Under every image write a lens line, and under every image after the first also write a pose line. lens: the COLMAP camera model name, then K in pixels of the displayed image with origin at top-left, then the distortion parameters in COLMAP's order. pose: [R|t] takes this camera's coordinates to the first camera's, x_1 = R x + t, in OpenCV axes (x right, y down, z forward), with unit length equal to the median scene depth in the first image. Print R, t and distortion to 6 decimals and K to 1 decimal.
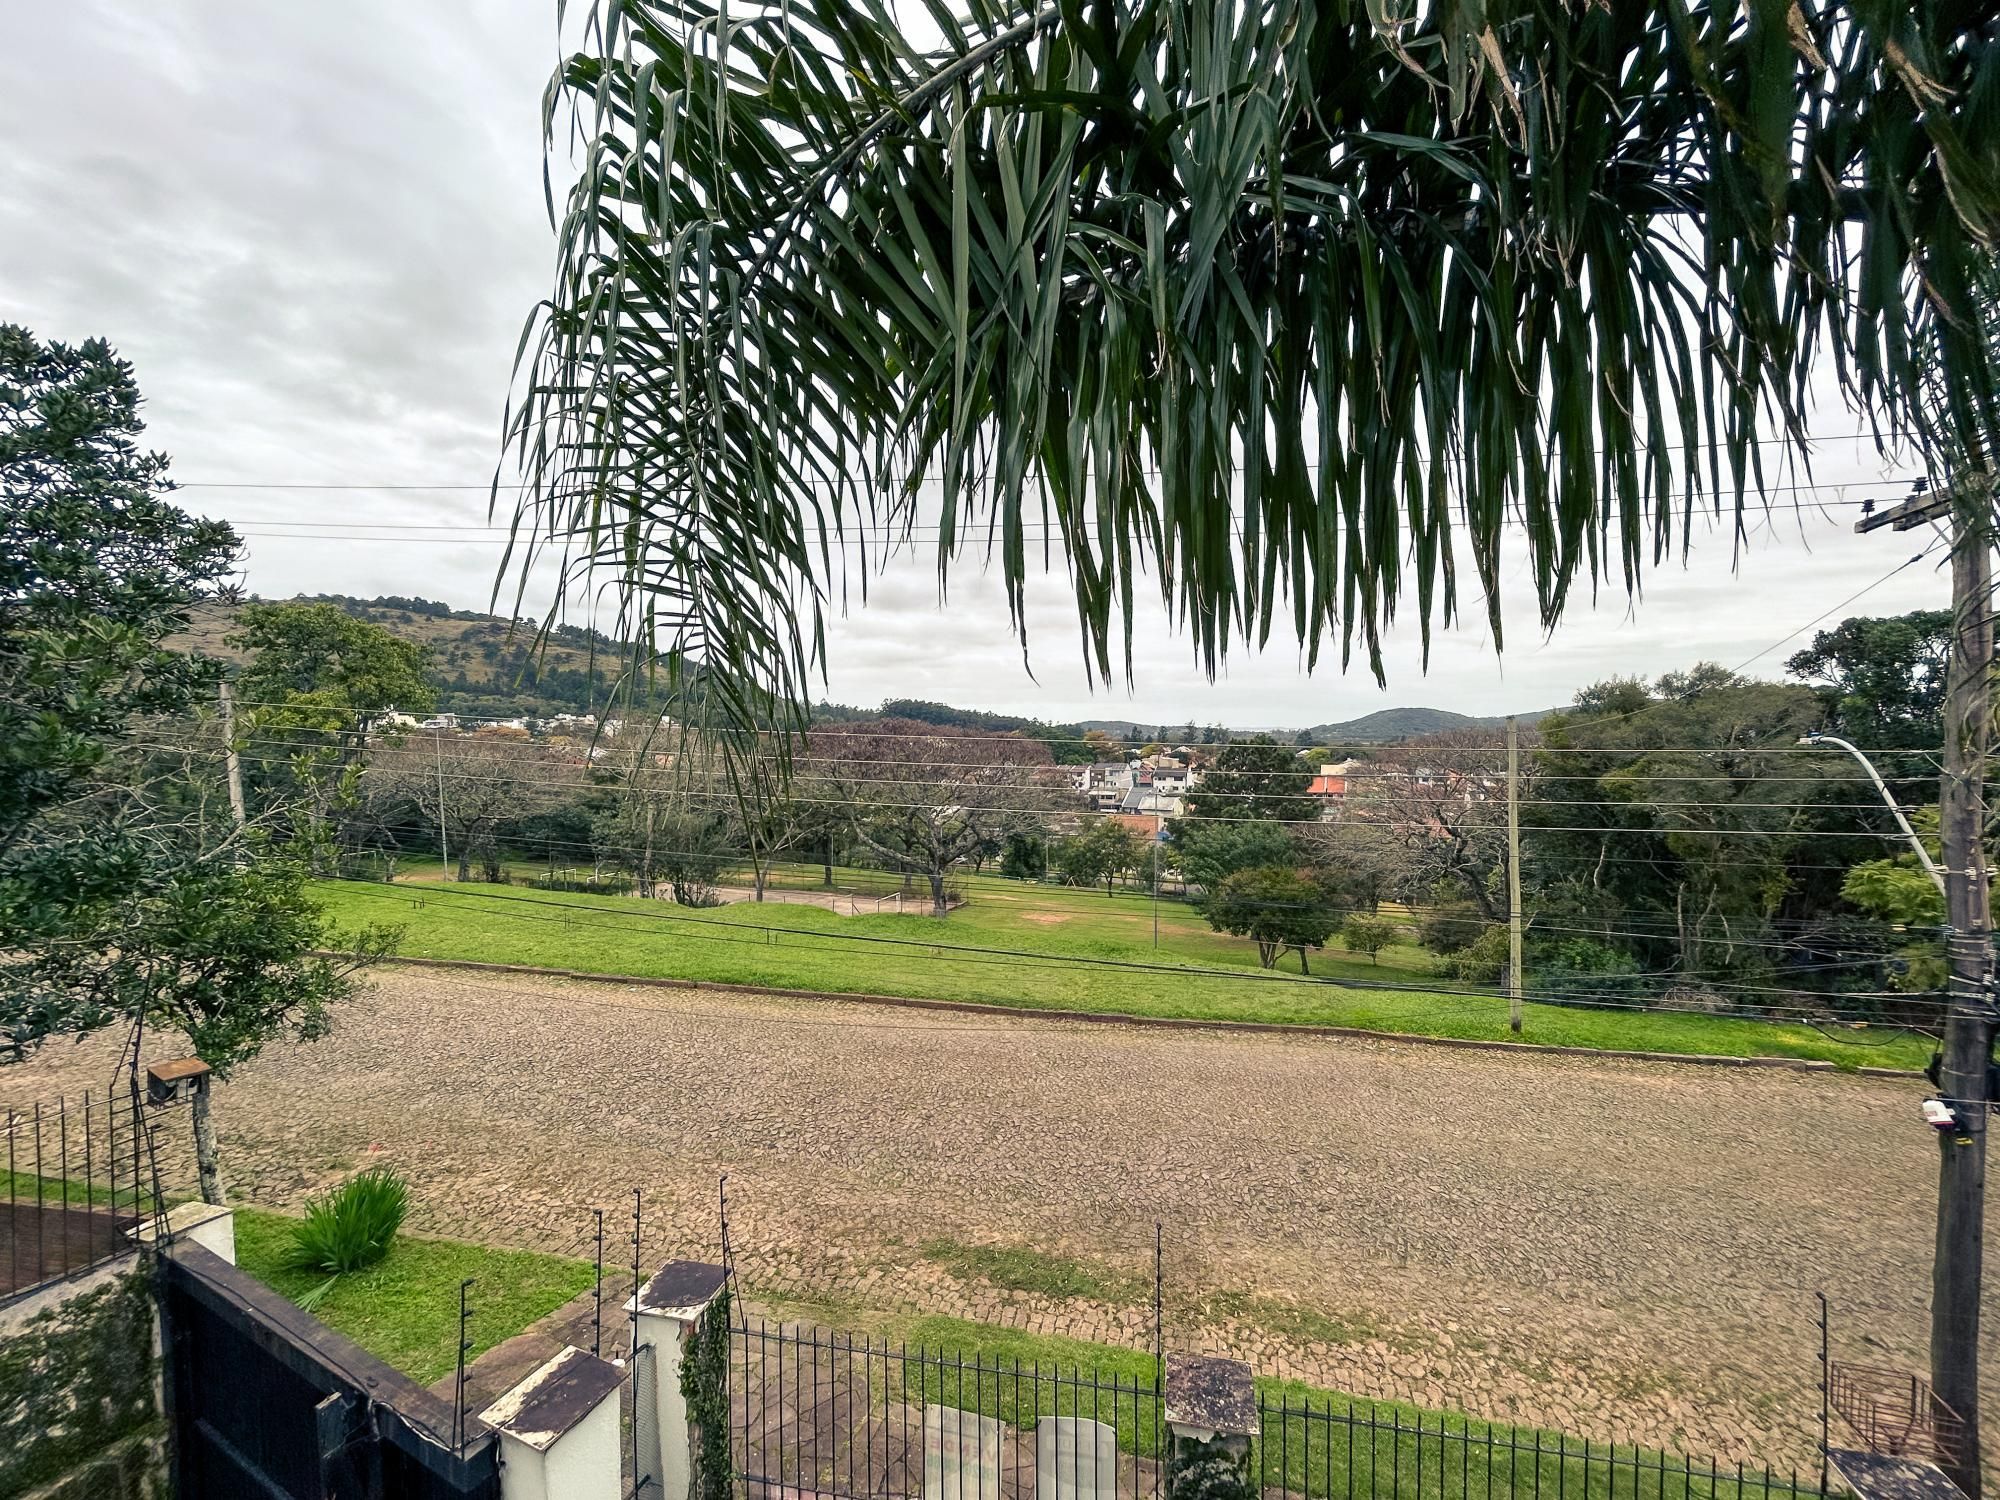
lens RADIAL K [[812.5, 0, 1024.8], [0, 812.5, 759.7], [0, 0, 1]] dist [-0.000443, 0.000084]
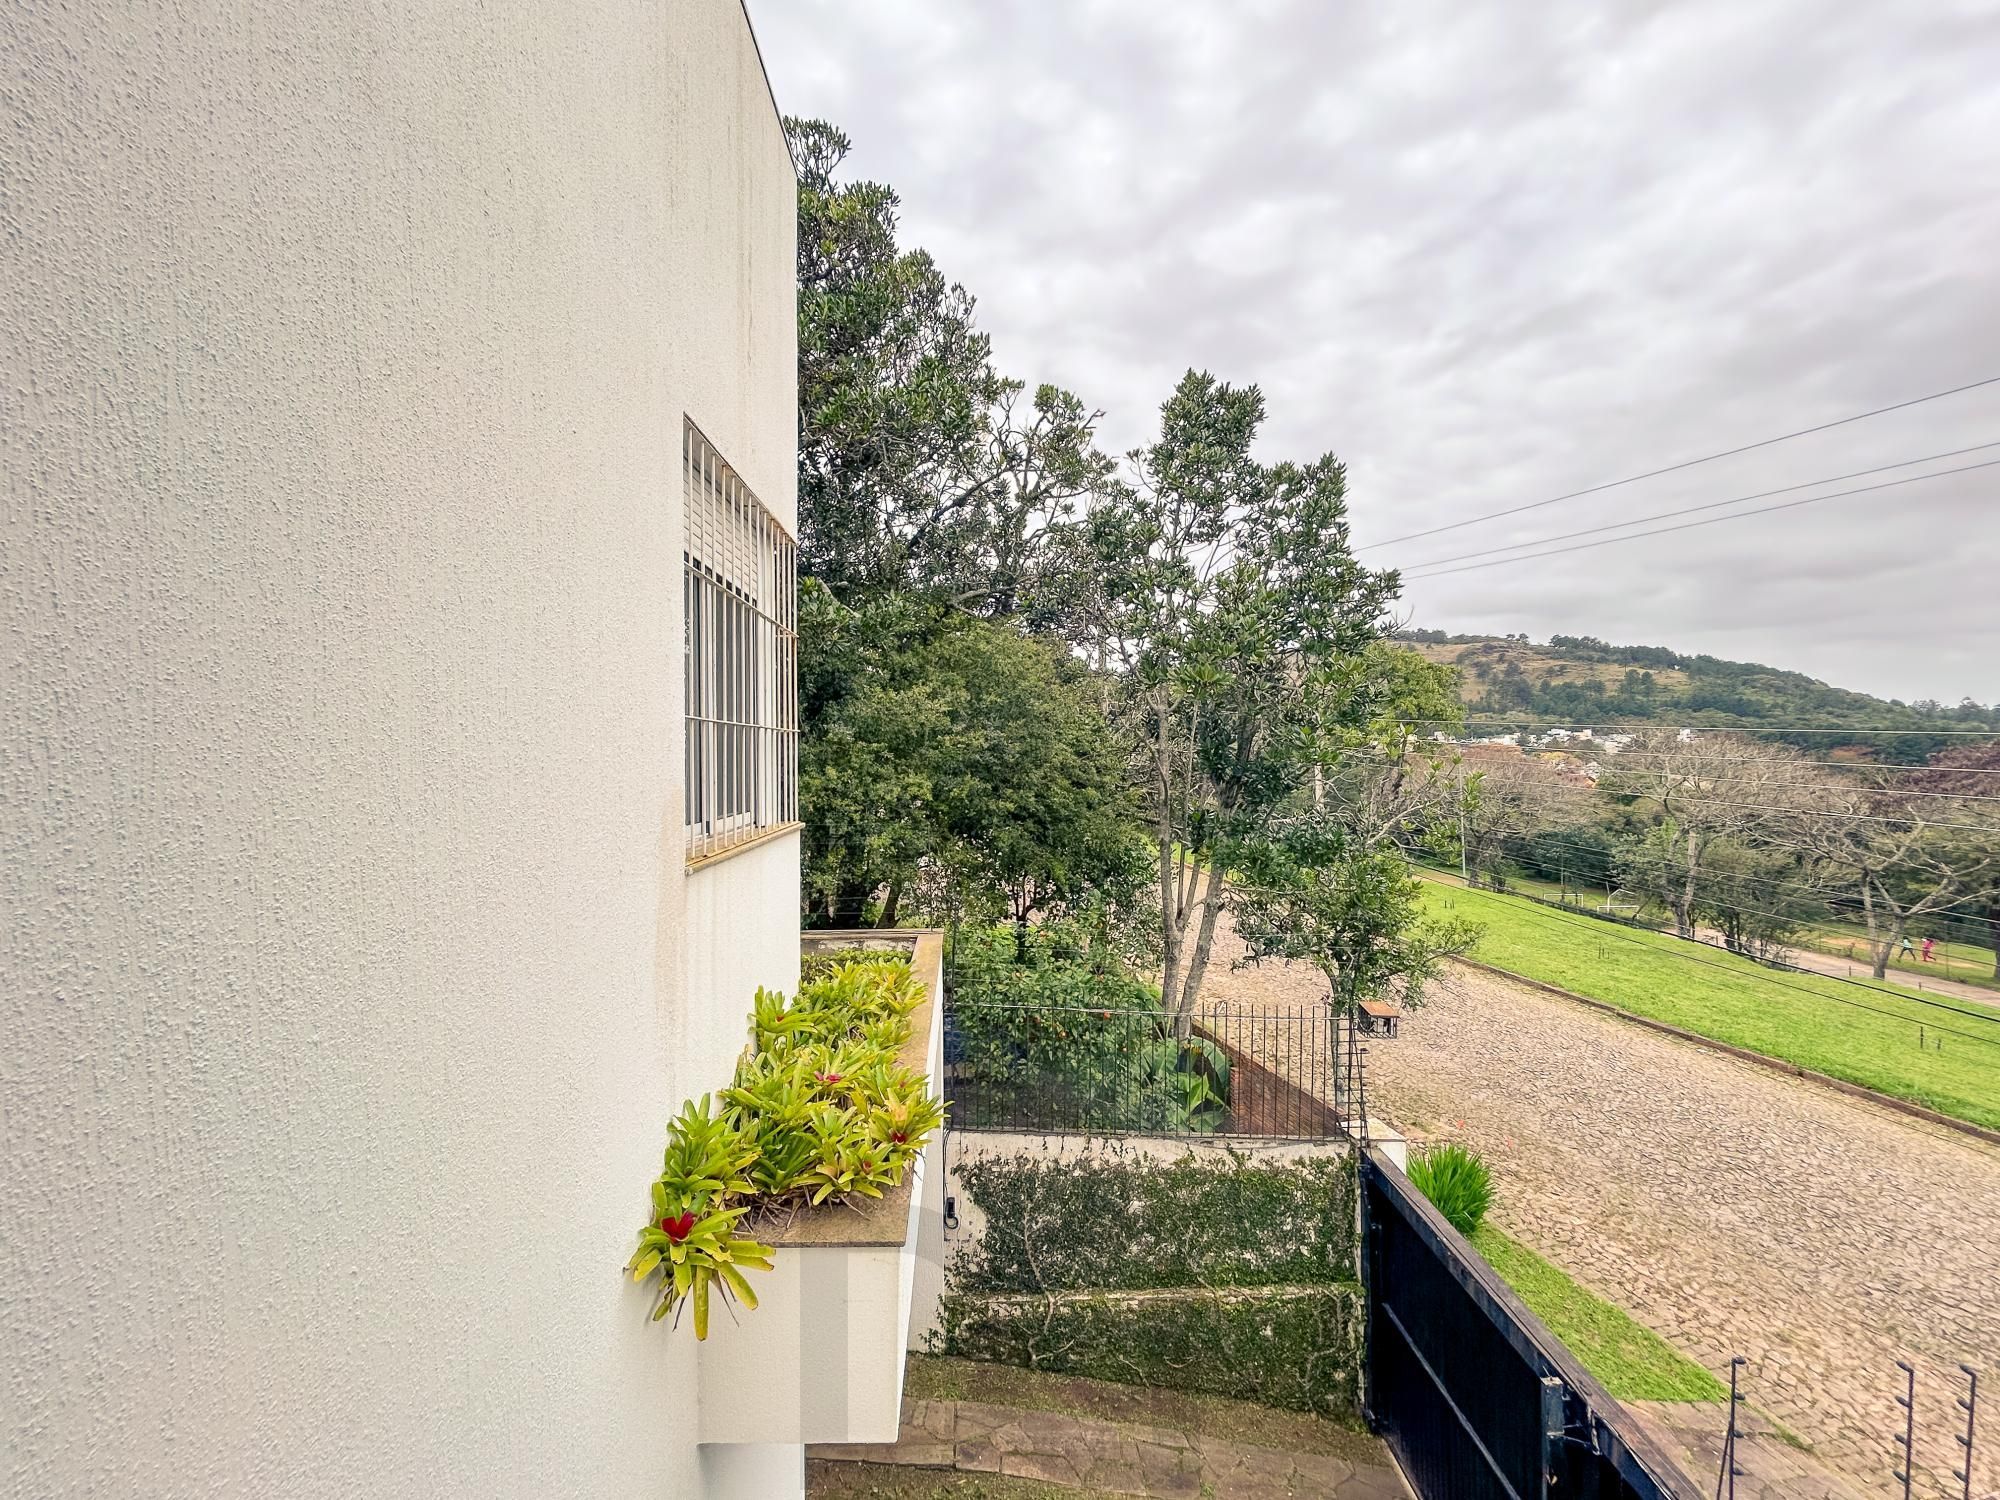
lens RADIAL K [[805.8, 0, 1001.8], [0, 805.8, 745.4], [0, 0, 1]] dist [-0.001596, 0.000785]
pose [[0.440978, -0.006129, -0.897497, -0.091750], [-0.028045, 0.999394, -0.020604, 0.008824], [0.897080, 0.034256, 0.440539, -0.039171]]
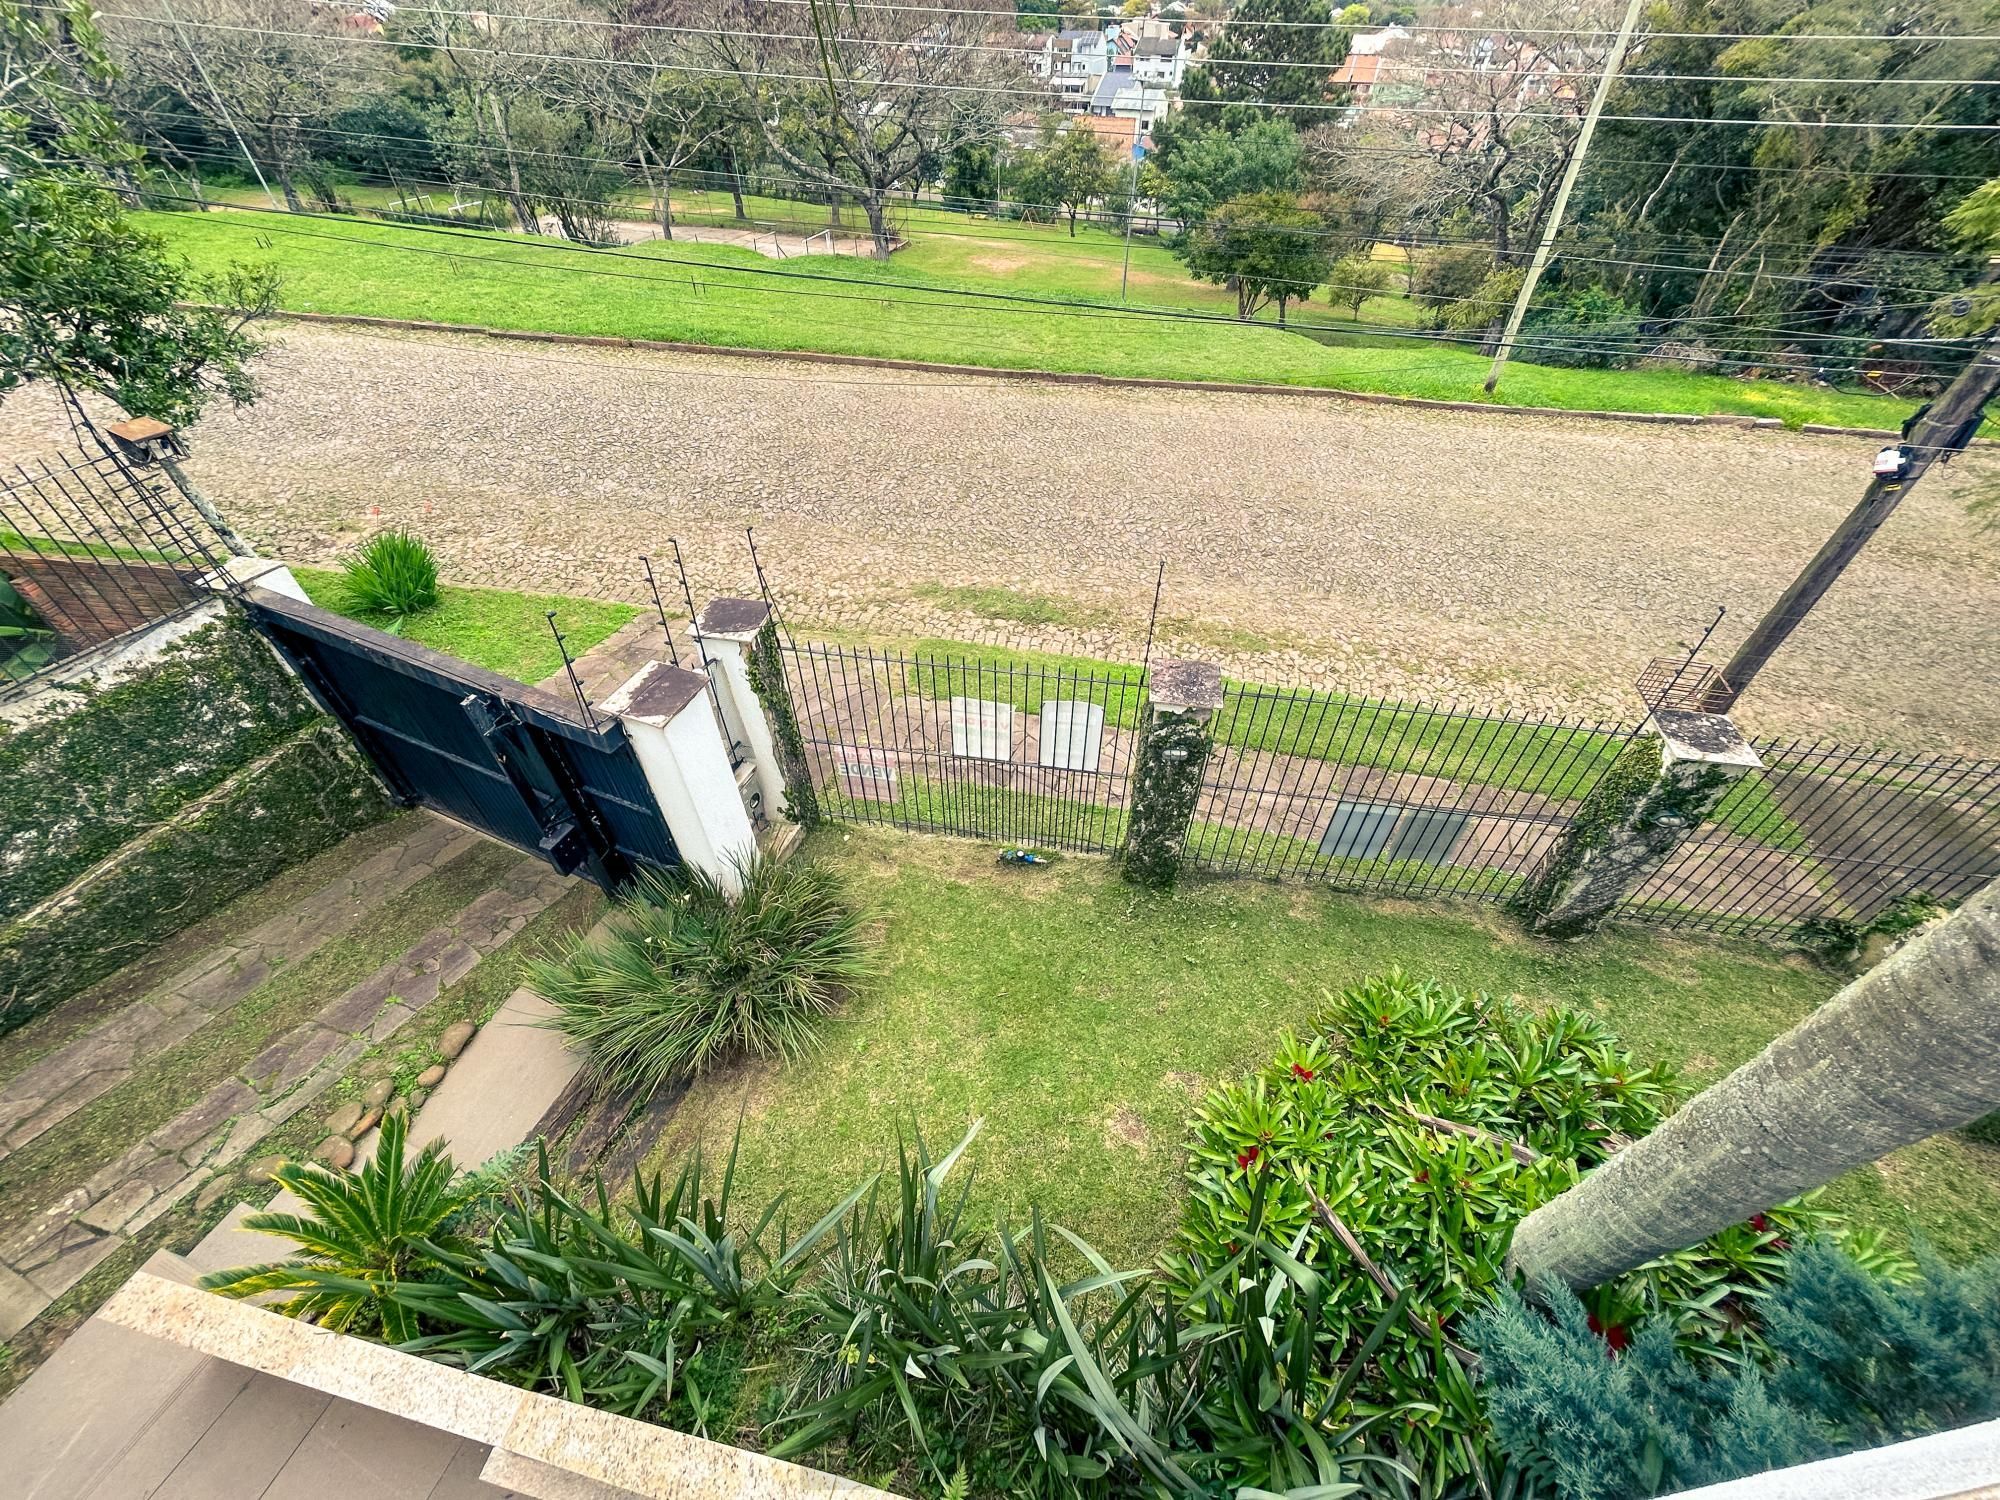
lens RADIAL K [[805.8, 0, 1001.8], [0, 805.8, 745.4], [0, 0, 1]] dist [-0.001596, 0.000785]
pose [[0.999403, -0.018932, 0.028891, -0.036273], [-0.005157, 0.745256, 0.666758, 0.012559], [-0.034154, -0.666509, 0.744714, 0.012036]]
